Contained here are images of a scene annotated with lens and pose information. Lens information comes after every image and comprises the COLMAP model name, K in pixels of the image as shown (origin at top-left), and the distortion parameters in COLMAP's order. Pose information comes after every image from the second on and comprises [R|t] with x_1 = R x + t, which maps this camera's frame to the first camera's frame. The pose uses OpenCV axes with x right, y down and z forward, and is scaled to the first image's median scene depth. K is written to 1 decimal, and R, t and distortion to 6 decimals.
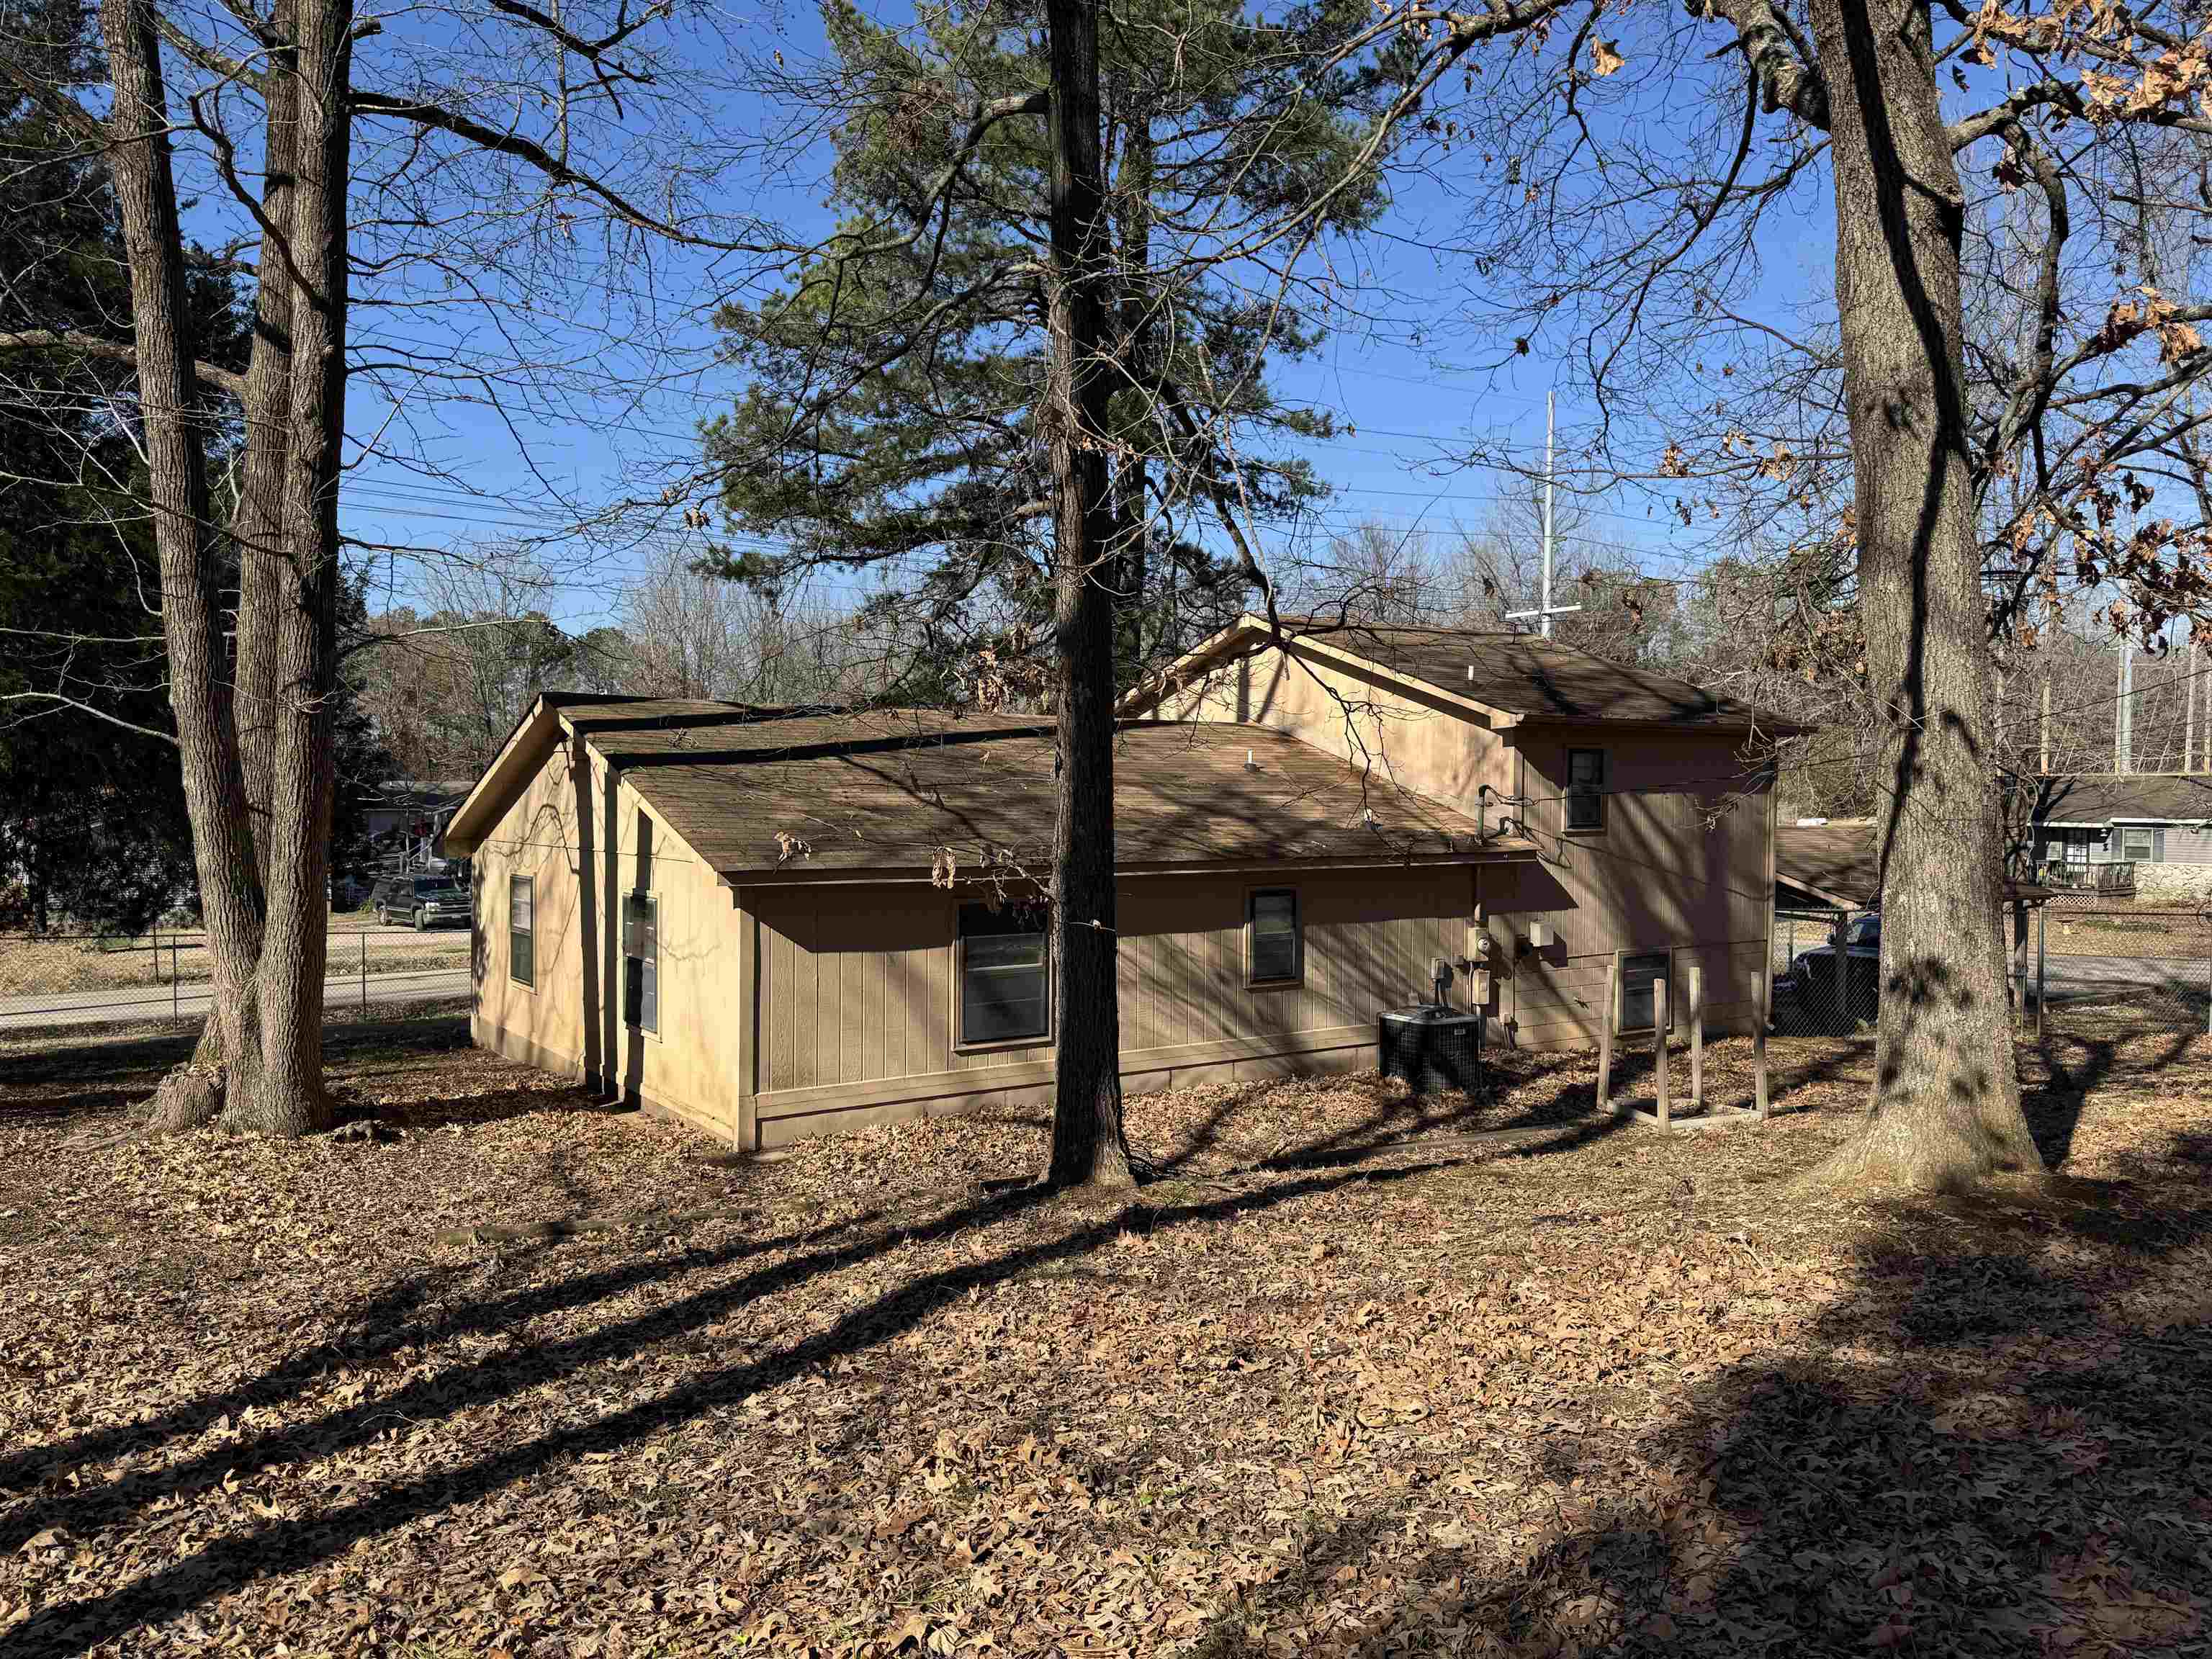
lens RADIAL K [[1551.8, 0, 1106.0], [0, 1551.8, 829.5], [0, 0, 1]] dist [0.054023, -0.107445]
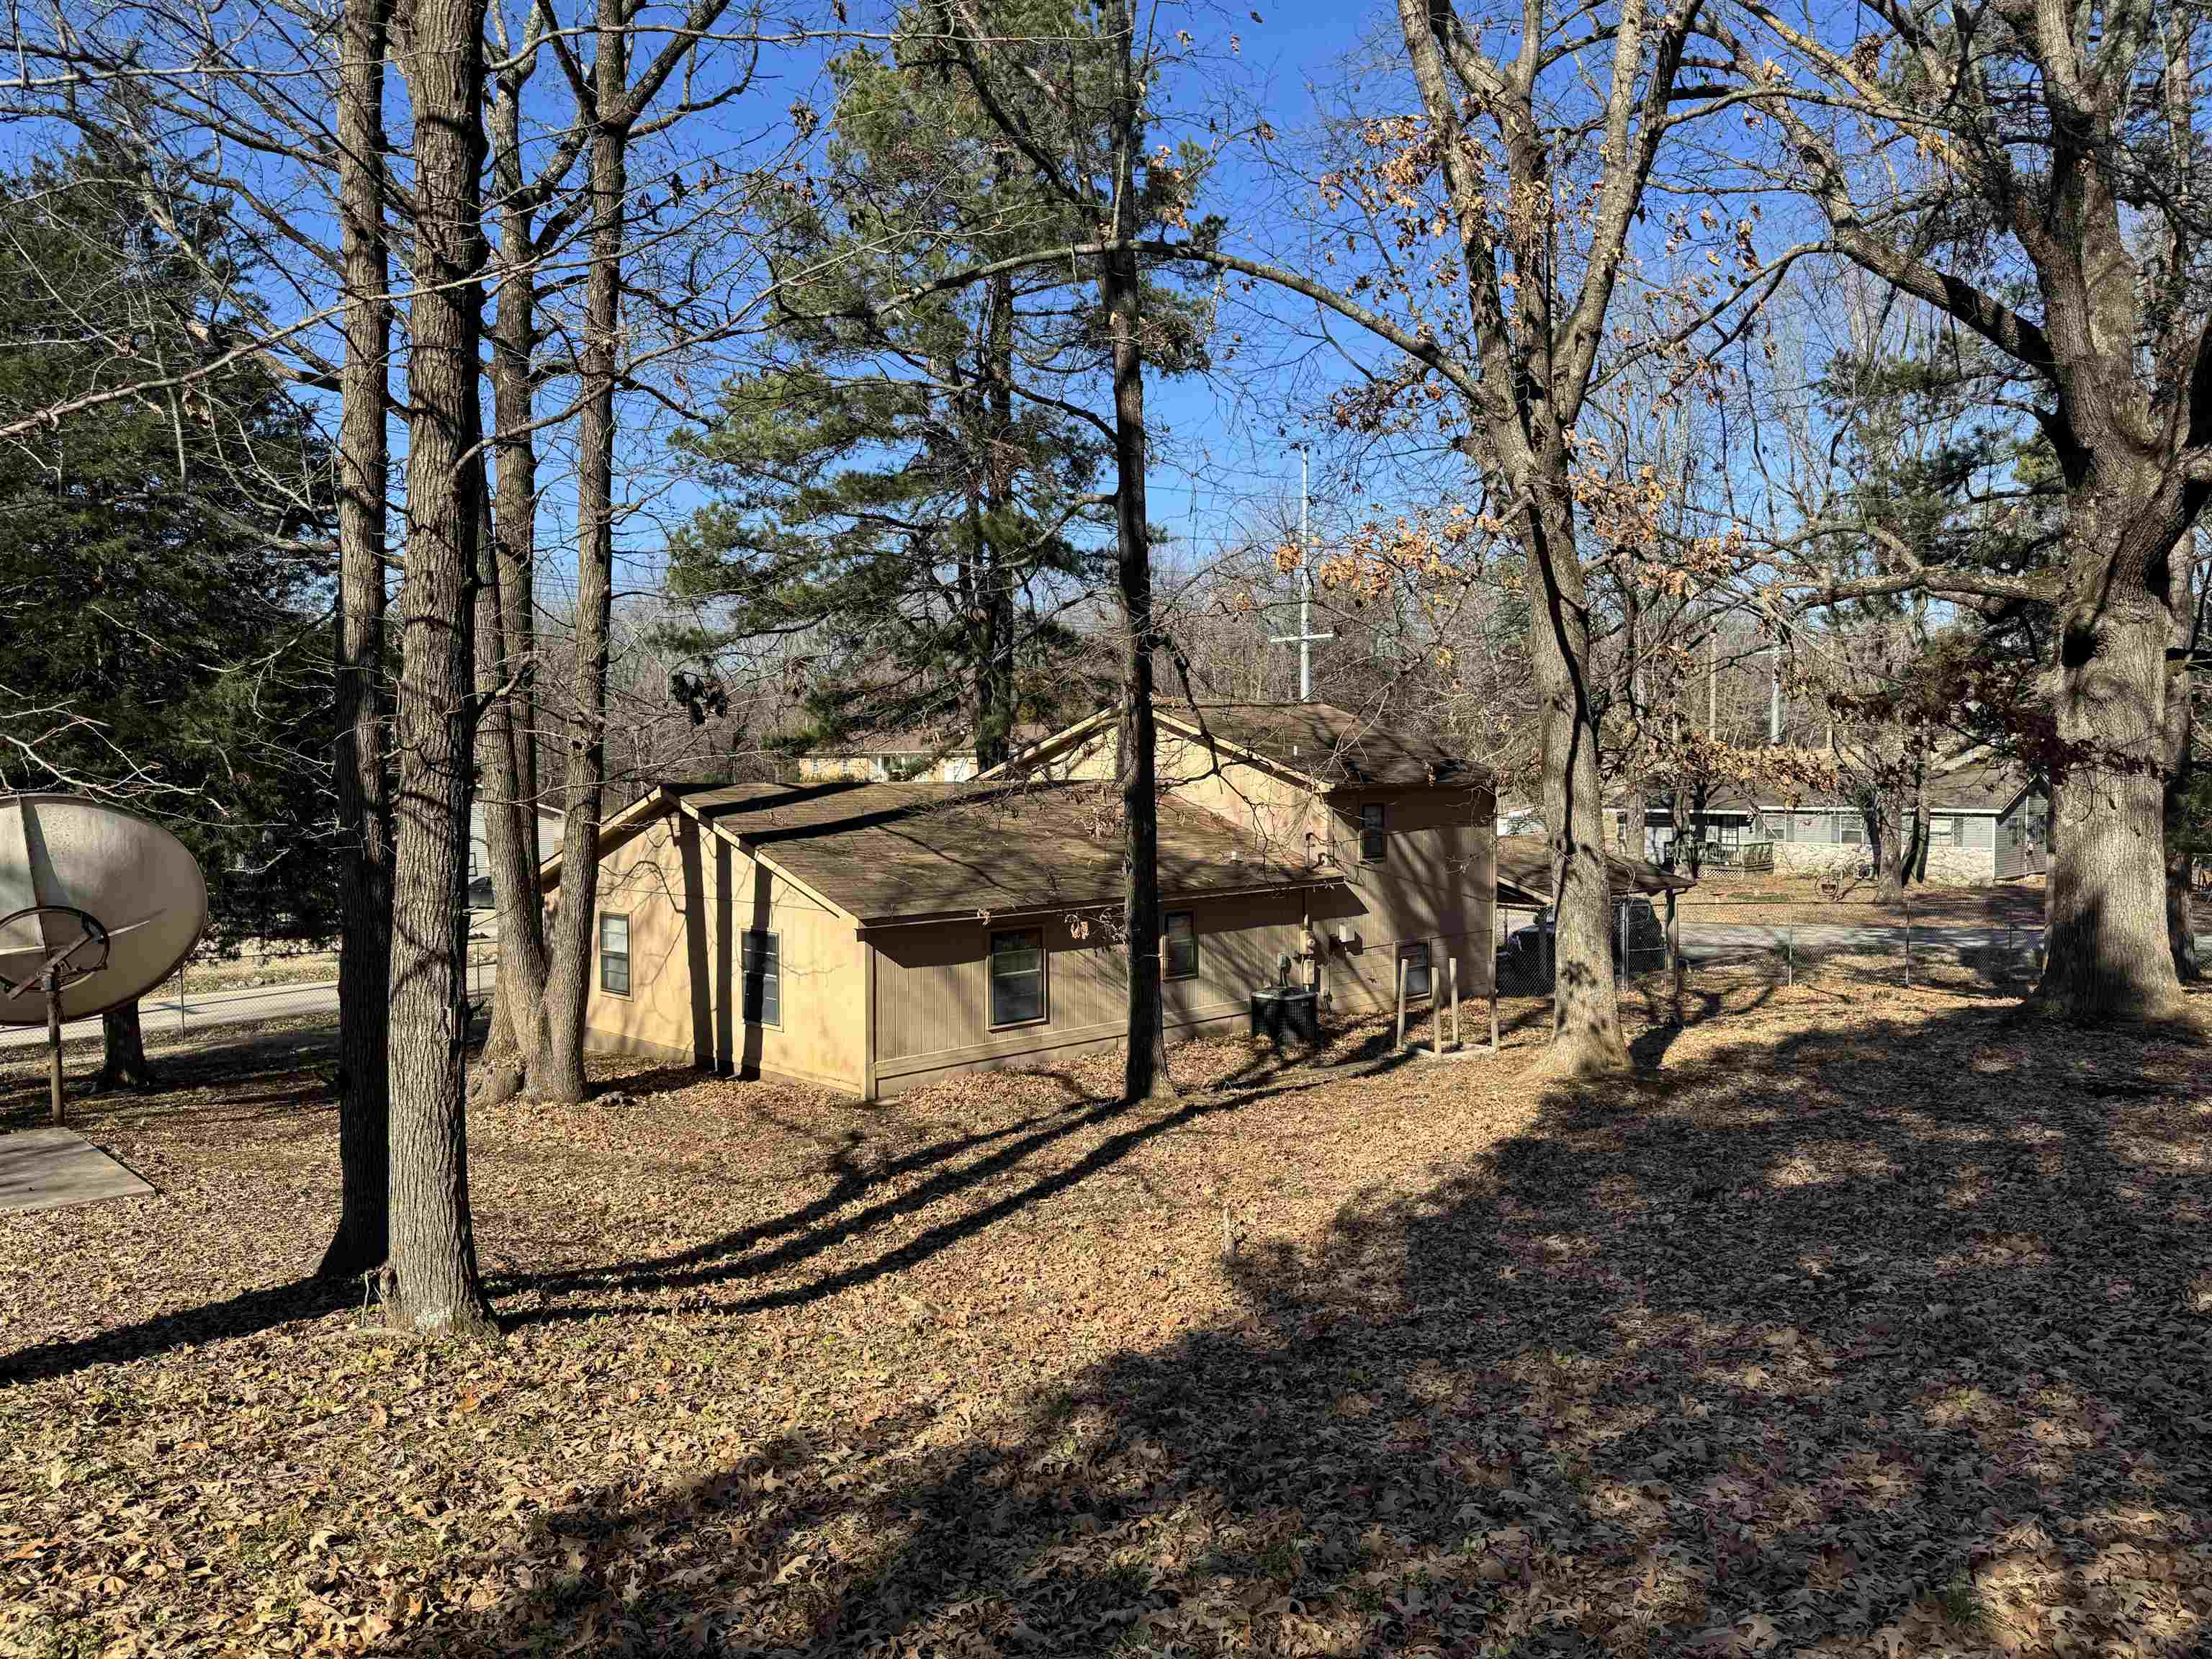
lens RADIAL K [[1545.0, 0, 1105.6], [0, 1545.0, 807.2], [0, 0, 1]] dist [0.060509, 0.000539]
pose [[0.986458, -0.016432, 0.163191, -0.194229], [0.015919, 0.999863, 0.004454, -0.066580], [-0.163242, -0.001796, 0.986584, -0.427983]]
